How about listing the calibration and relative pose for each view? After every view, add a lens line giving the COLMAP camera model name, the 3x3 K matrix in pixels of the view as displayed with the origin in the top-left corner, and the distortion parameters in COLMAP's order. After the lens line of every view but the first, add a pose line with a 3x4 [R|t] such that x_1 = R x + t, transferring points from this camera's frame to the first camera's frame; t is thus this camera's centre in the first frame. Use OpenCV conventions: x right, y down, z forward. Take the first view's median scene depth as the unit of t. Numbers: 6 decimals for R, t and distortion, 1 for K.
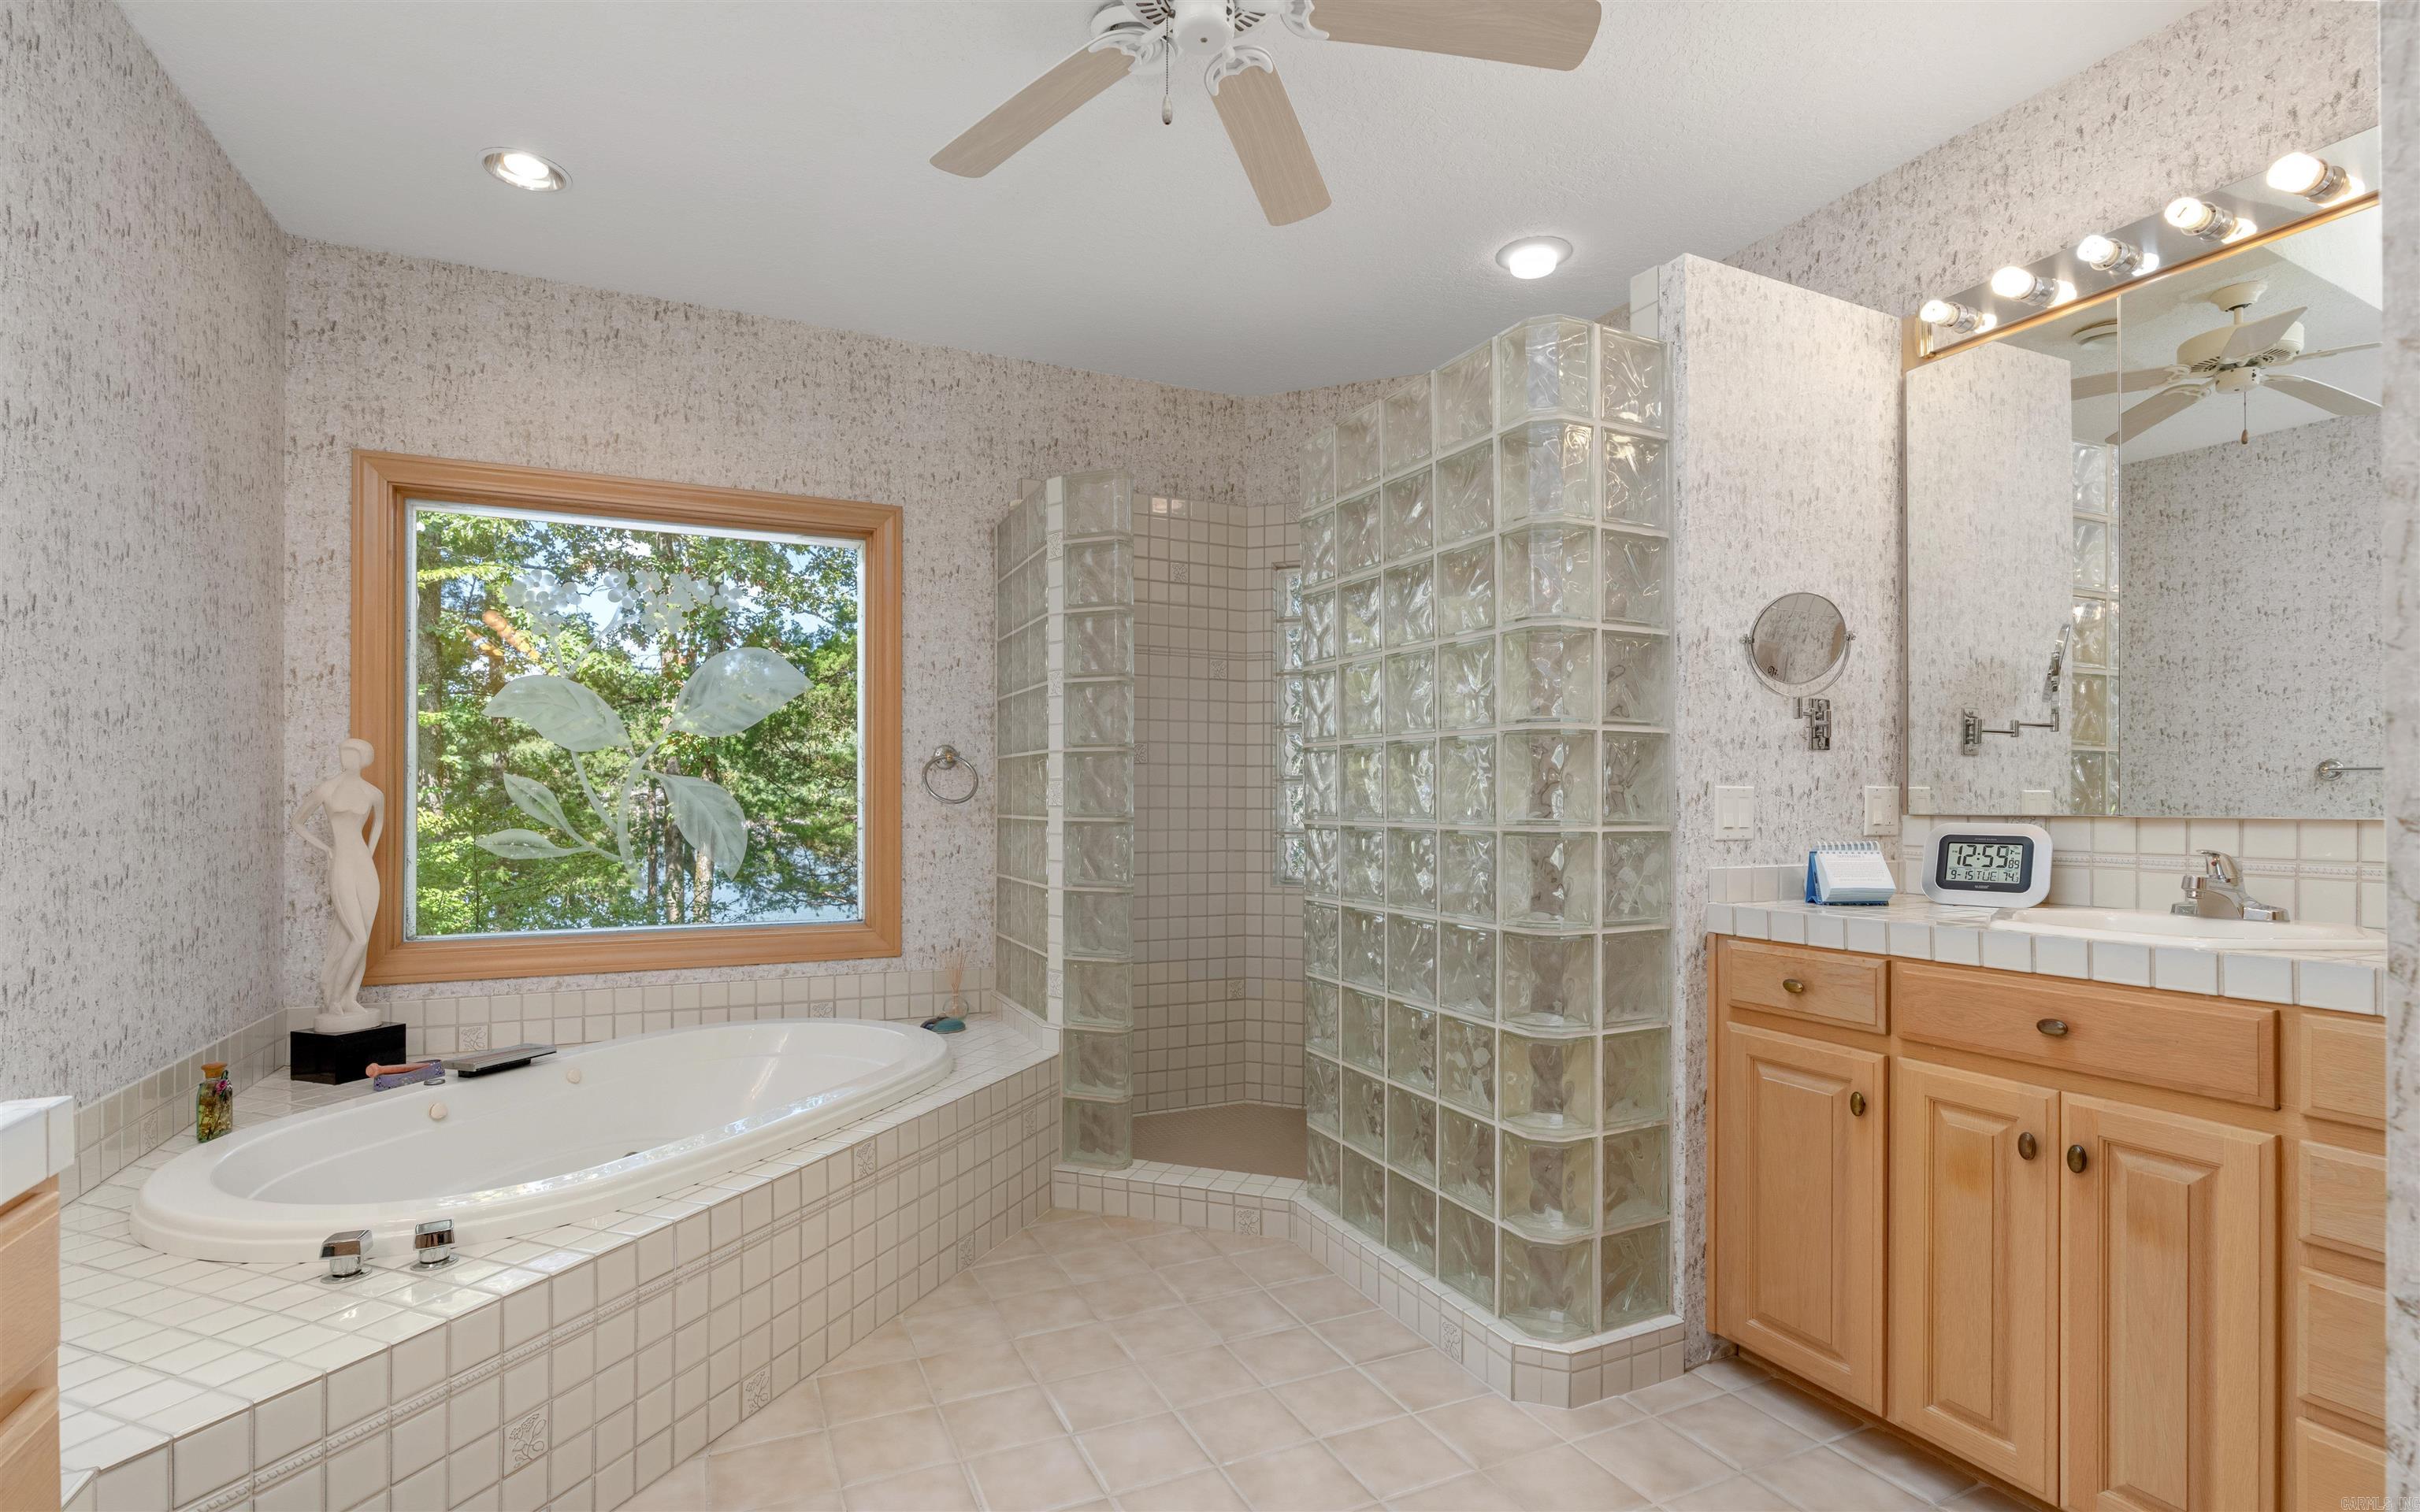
lens RADIAL K [[1118.3, 0, 1207.2], [0, 1118.3, 800.9], [0, 0, 1]] dist [-0.007302, 0.000981]
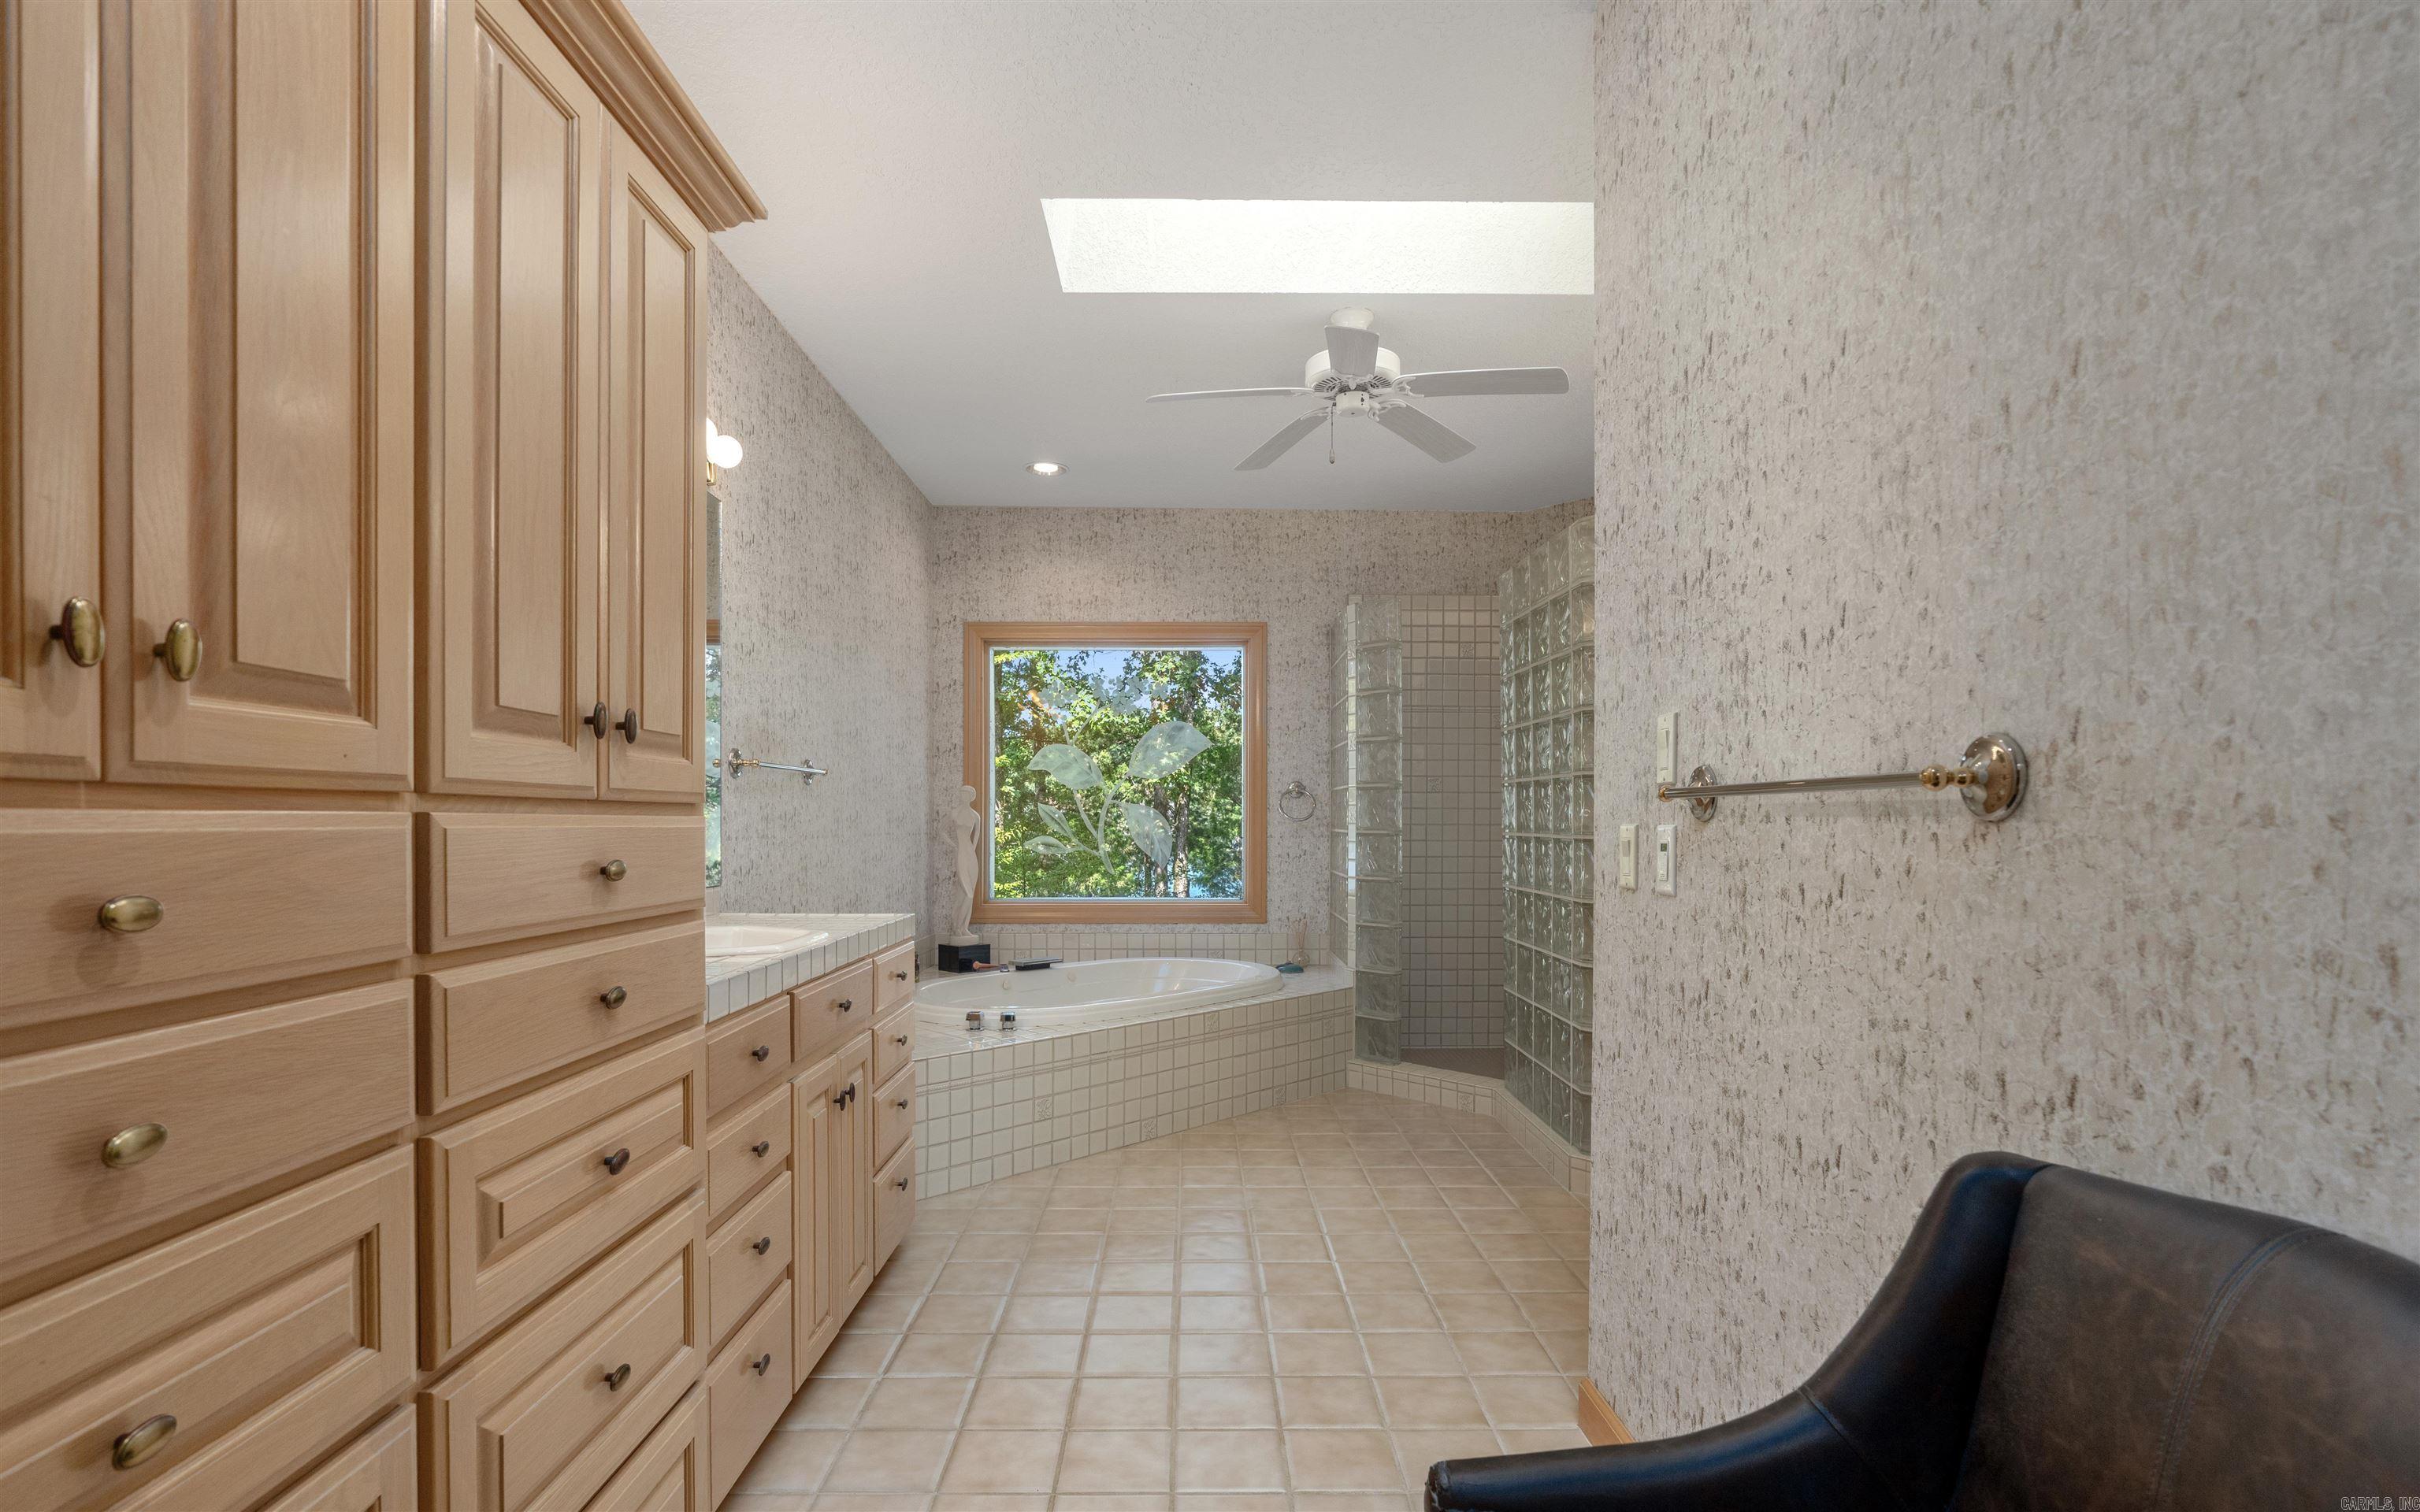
lens RADIAL K [[1087.3, 0, 1212.0], [0, 1087.3, 826.2], [0, 0, 1]] dist [-0.007979, 0.001105]
pose [[0.917091, 0.001441, -0.398674, 0.264702], [0.001057, 0.999981, 0.006045, -0.000005], [0.398676, -0.005965, 0.917073, -0.401284]]
